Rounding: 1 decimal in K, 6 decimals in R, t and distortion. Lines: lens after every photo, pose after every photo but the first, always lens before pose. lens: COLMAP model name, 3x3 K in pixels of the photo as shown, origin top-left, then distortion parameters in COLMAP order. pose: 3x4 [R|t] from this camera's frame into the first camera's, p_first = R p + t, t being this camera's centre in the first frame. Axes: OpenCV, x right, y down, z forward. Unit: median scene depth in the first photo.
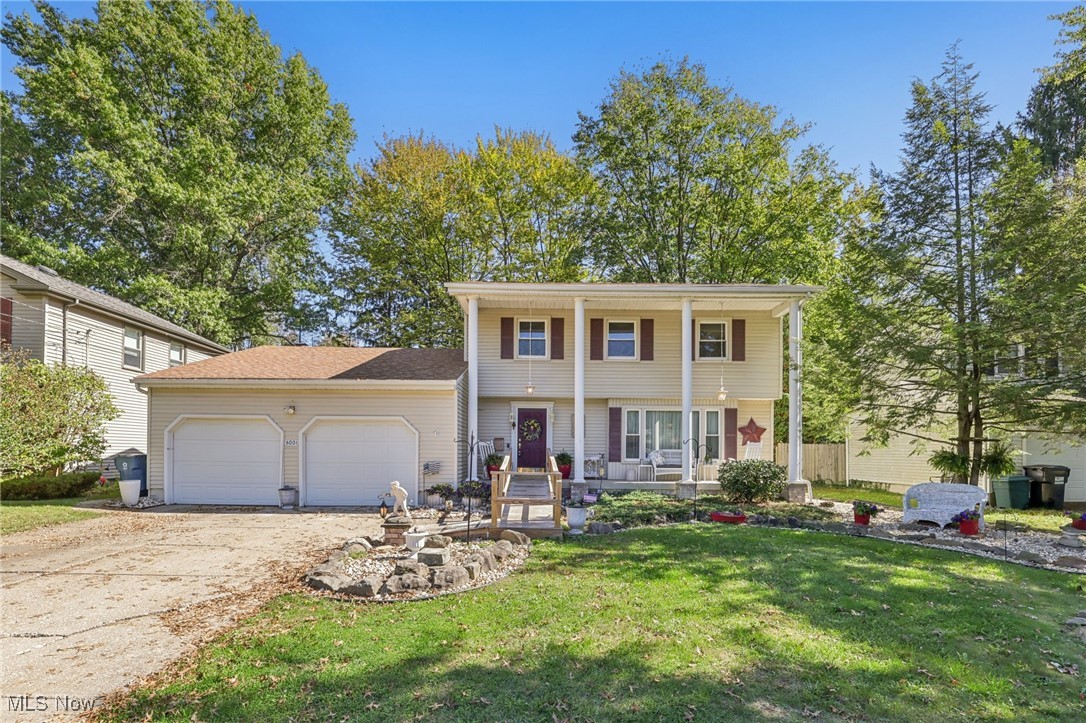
lens RADIAL K [[502.4, 0, 525.7], [0, 502.4, 361.5], [0, 0, 1]] dist [-0.000330, -0.001772]
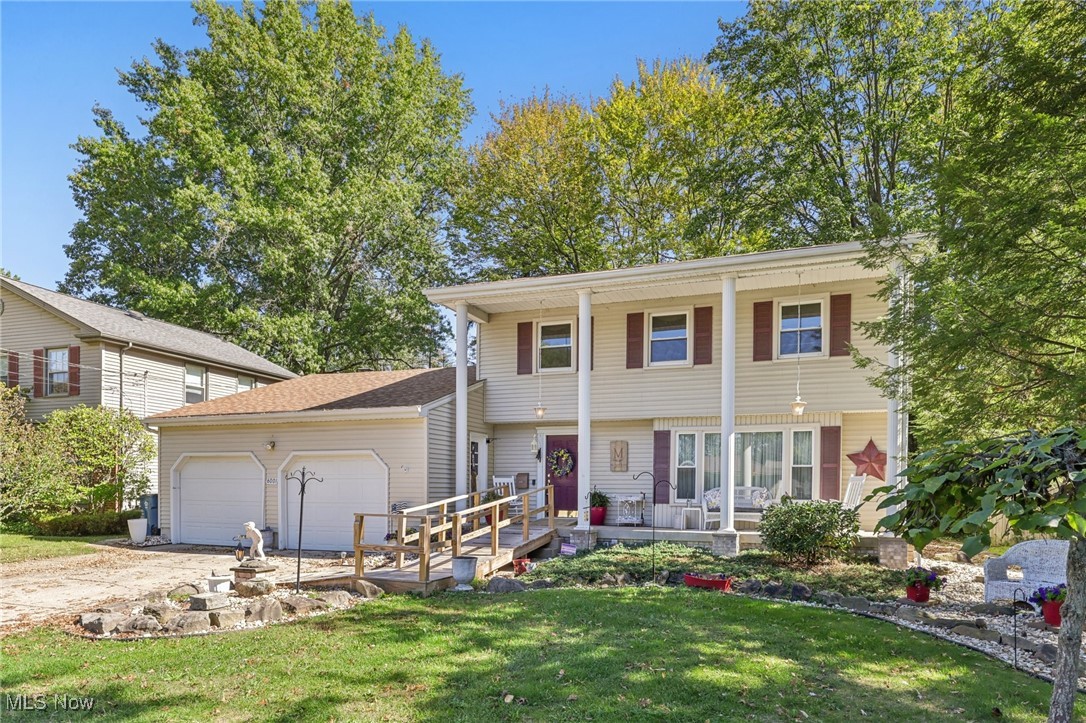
lens RADIAL K [[659.8, 0, 544.7], [0, 659.8, 375.7], [0, 0, 1]] dist [0.002258, 0.001850]
pose [[0.936543, -0.061565, -0.345105, 0.358983], [0.063451, 0.997968, -0.005842, 0.005367], [0.344764, -0.016426, 0.938546, 0.024683]]
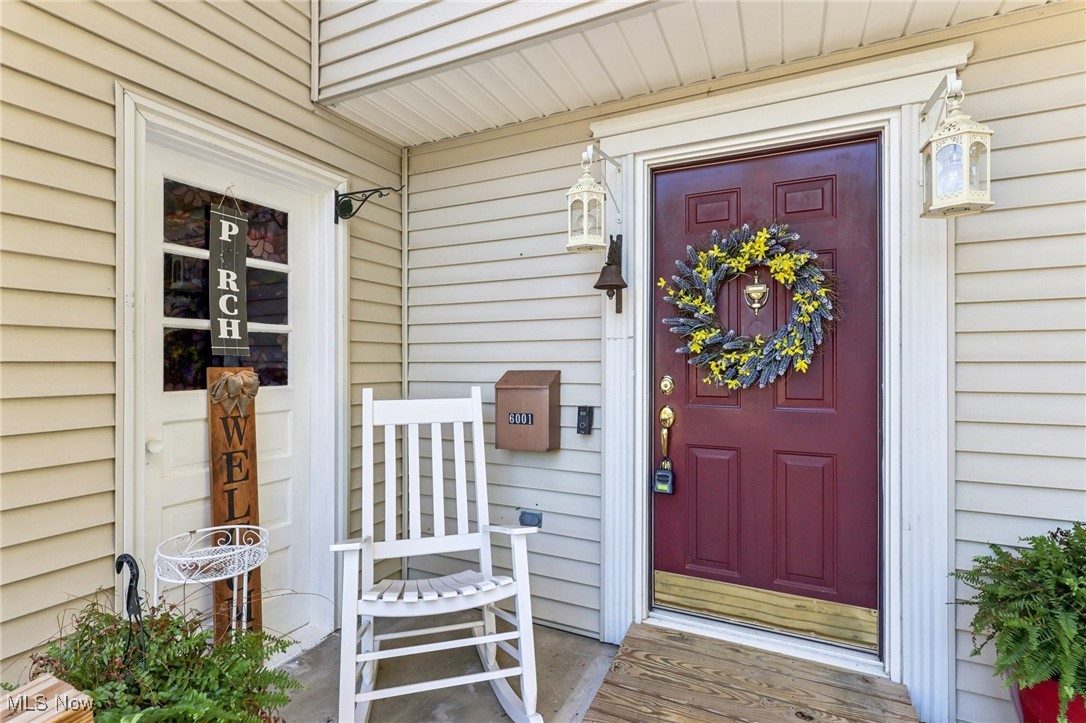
lens RADIAL K [[523.6, 0, 543.0], [0, 523.6, 361.5], [0, 0, 1]] dist [0.003145, 0.000395]
pose [[0.894573, -0.009036, -0.446831, 0.024612], [0.083636, 0.985517, 0.147513, 0.127475], [0.439027, -0.169333, 0.882373, 0.870802]]
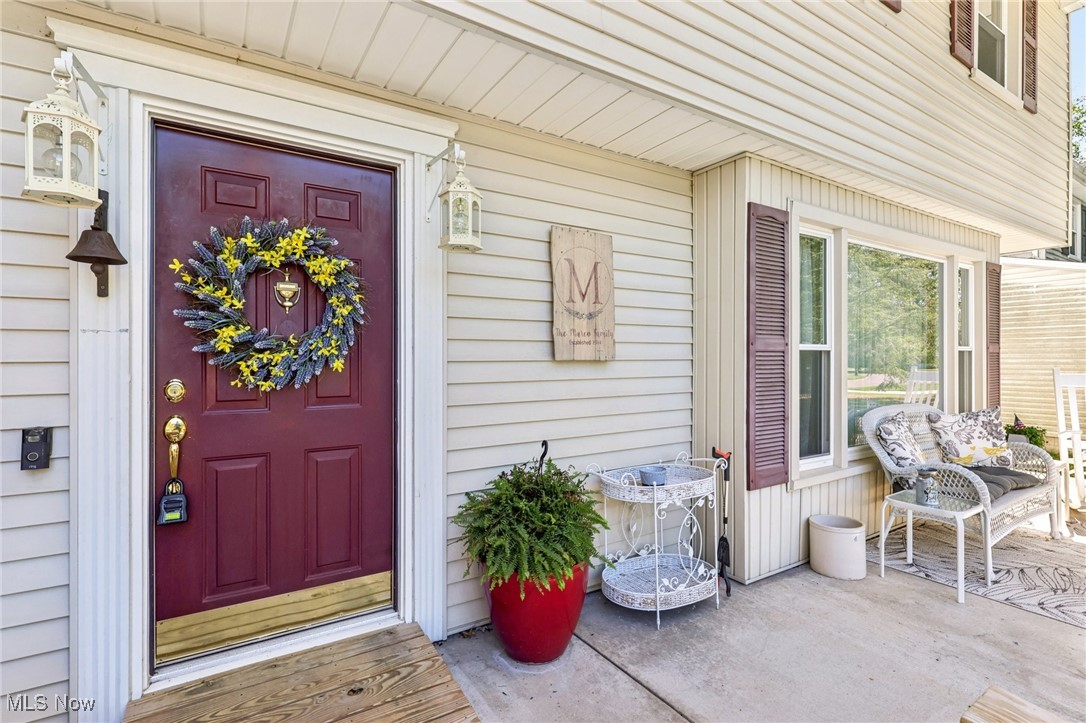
lens RADIAL K [[502.4, 0, 525.7], [0, 502.4, 361.5], [0, 0, 1]] dist [-0.000330, -0.001772]
pose [[0.856722, -0.013048, 0.515613, -0.002122], [-0.079818, 0.984283, 0.157530, 0.127377], [-0.509564, -0.176115, 0.842216, 0.877850]]
